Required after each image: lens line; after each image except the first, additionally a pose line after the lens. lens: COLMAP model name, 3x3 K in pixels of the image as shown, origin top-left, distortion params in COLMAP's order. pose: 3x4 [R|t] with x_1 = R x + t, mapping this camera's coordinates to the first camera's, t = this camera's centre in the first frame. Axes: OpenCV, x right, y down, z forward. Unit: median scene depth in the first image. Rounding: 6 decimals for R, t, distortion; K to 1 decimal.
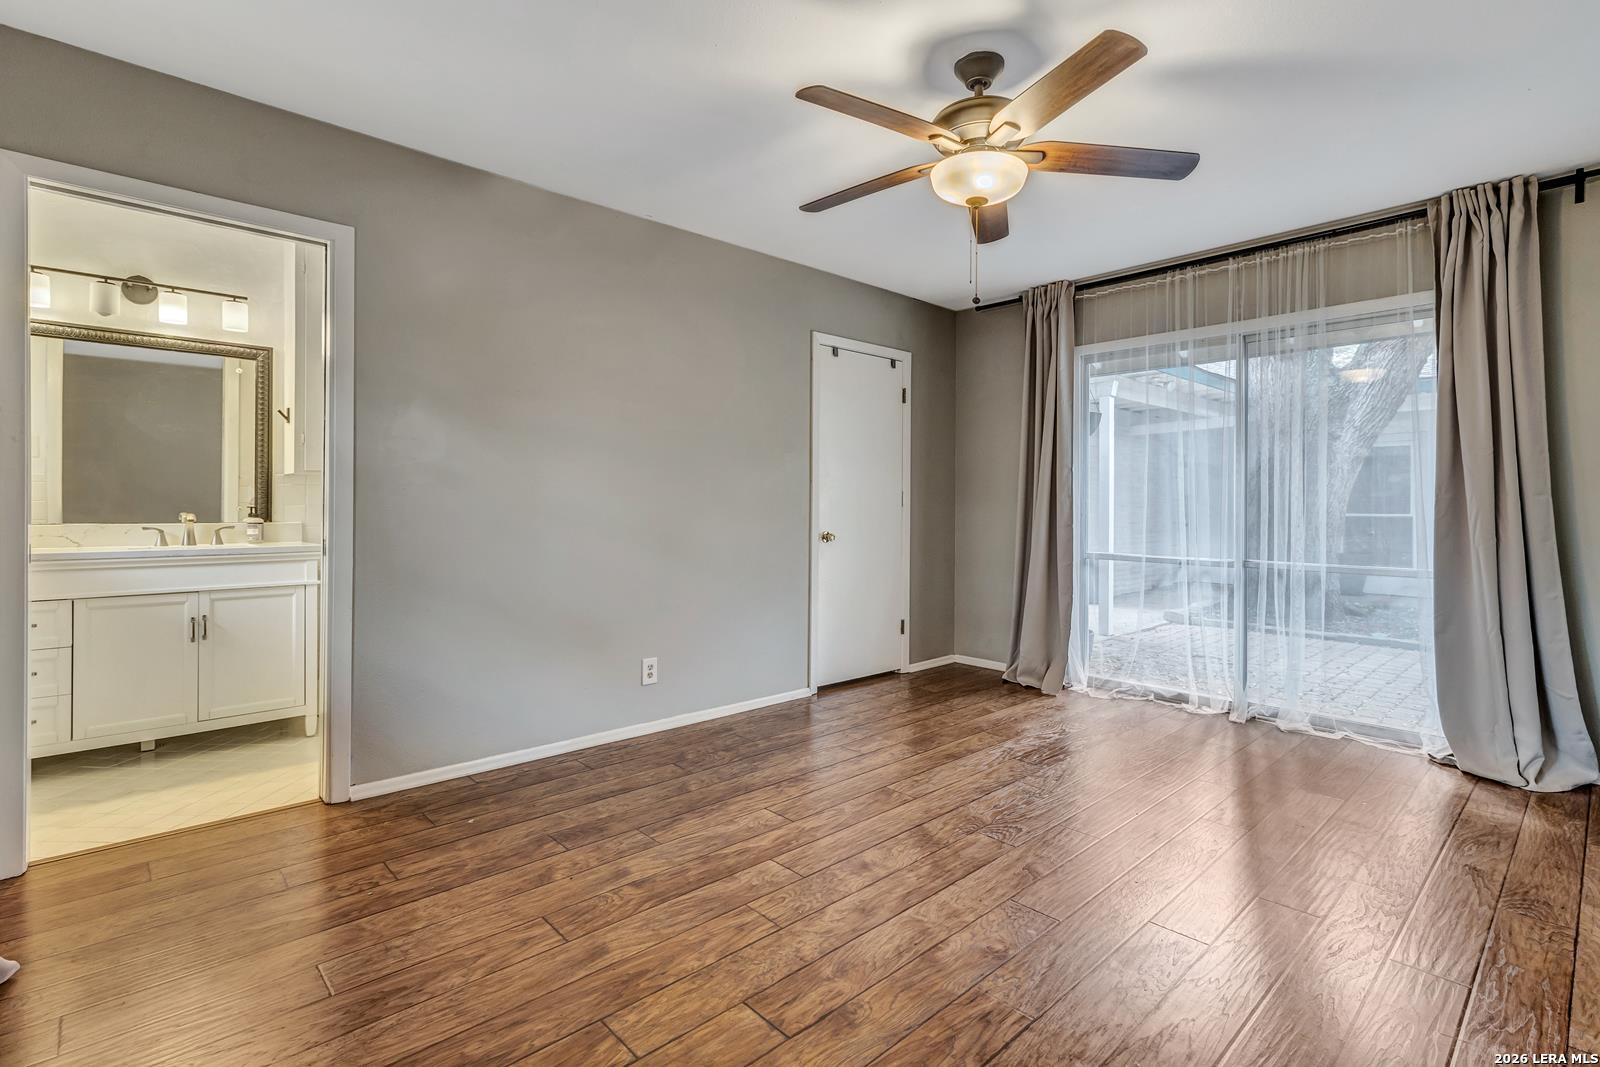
lens RADIAL K [[755.2, 0, 794.5], [0, 755.2, 510.0], [0, 0, 1]] dist [0.007733, -0.001180]
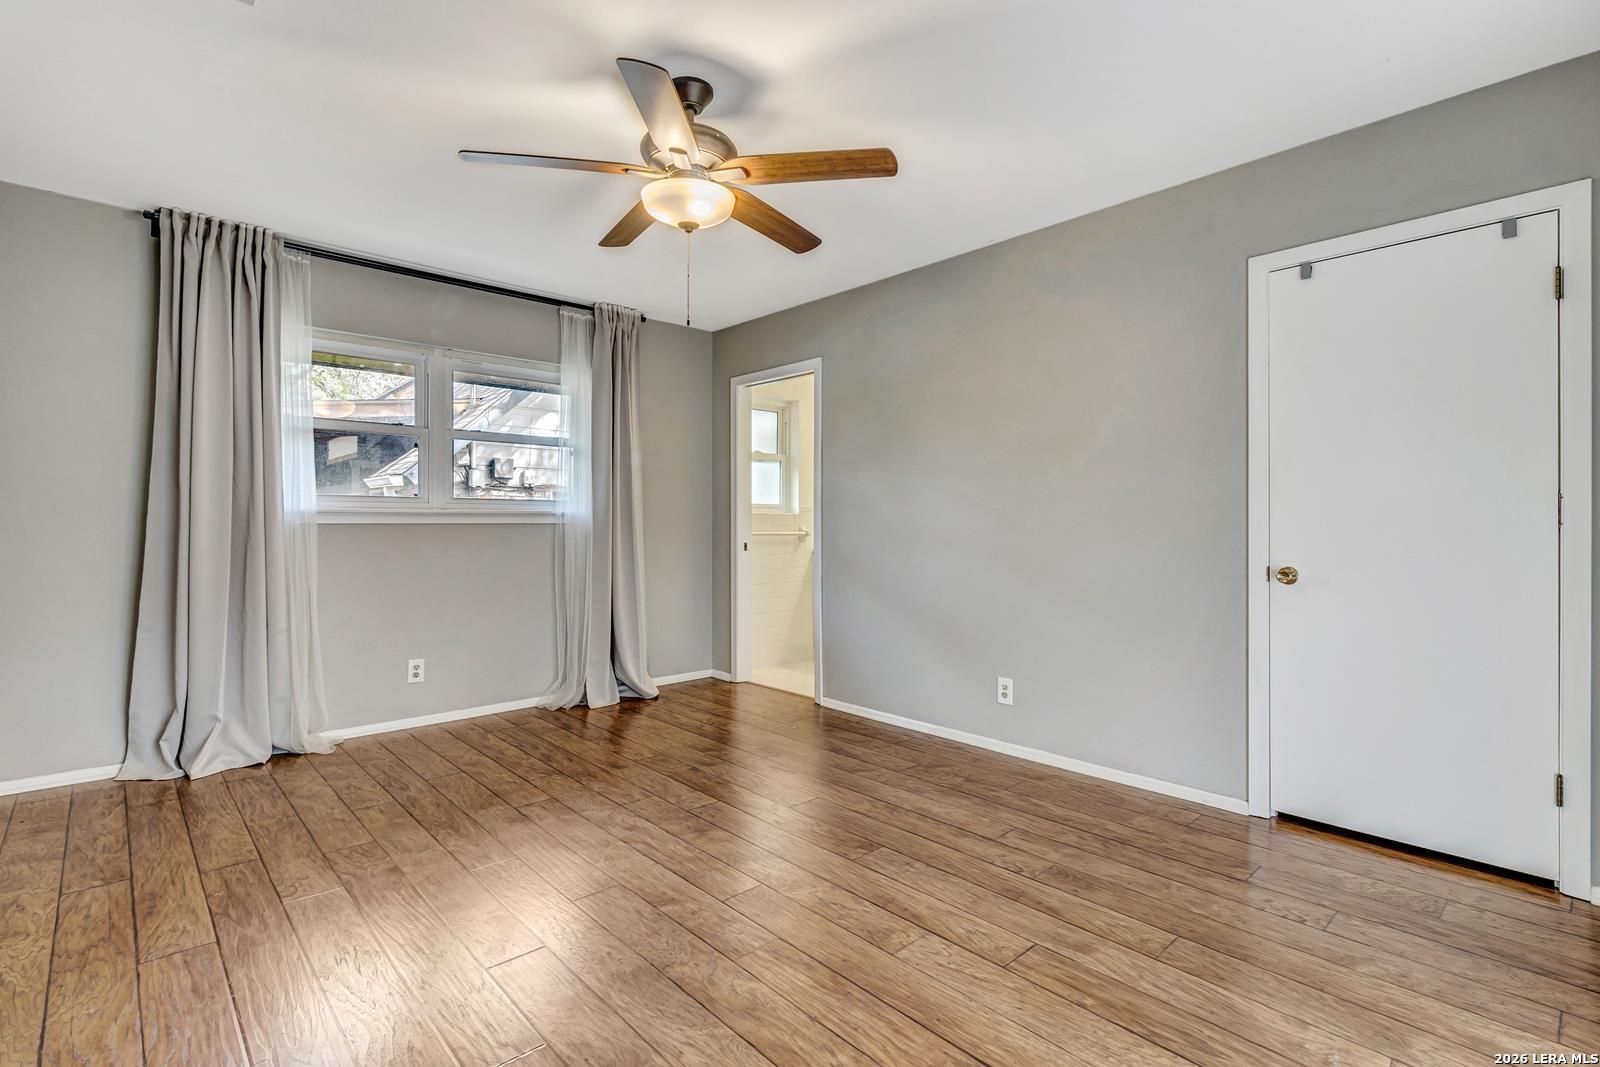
lens RADIAL K [[755.2, 0, 823.1], [0, 755.2, 520.2], [0, 0, 1]] dist [0.007733, -0.001180]
pose [[0.011969, -0.013384, -0.999839, 0.860326], [-0.007246, 0.999883, -0.013471, 0.002377], [0.999902, 0.007406, 0.011870, 0.793131]]
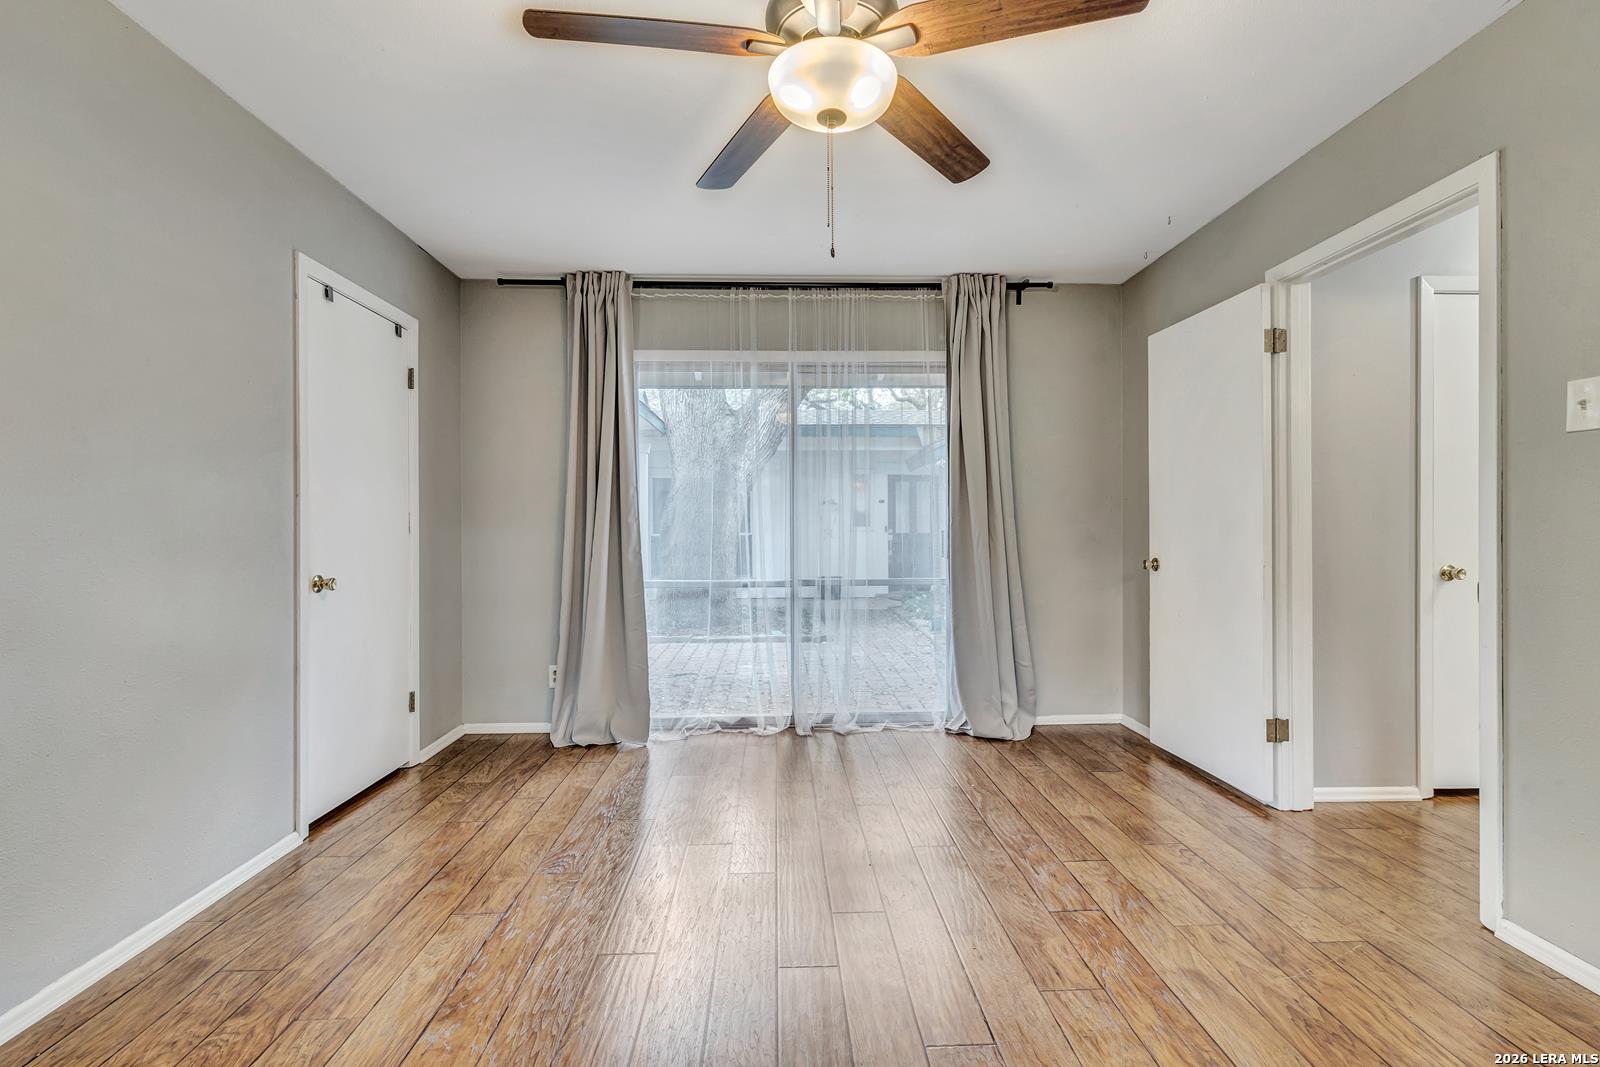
lens RADIAL K [[755.2, 0, 807.8], [0, 755.2, 526.7], [0, 0, 1]] dist [0.007733, -0.001180]
pose [[0.647463, -0.009907, 0.762032, -0.228525], [0.015209, 0.999884, 0.000077, -0.007403], [-0.761945, 0.011540, 0.647539, 0.362186]]
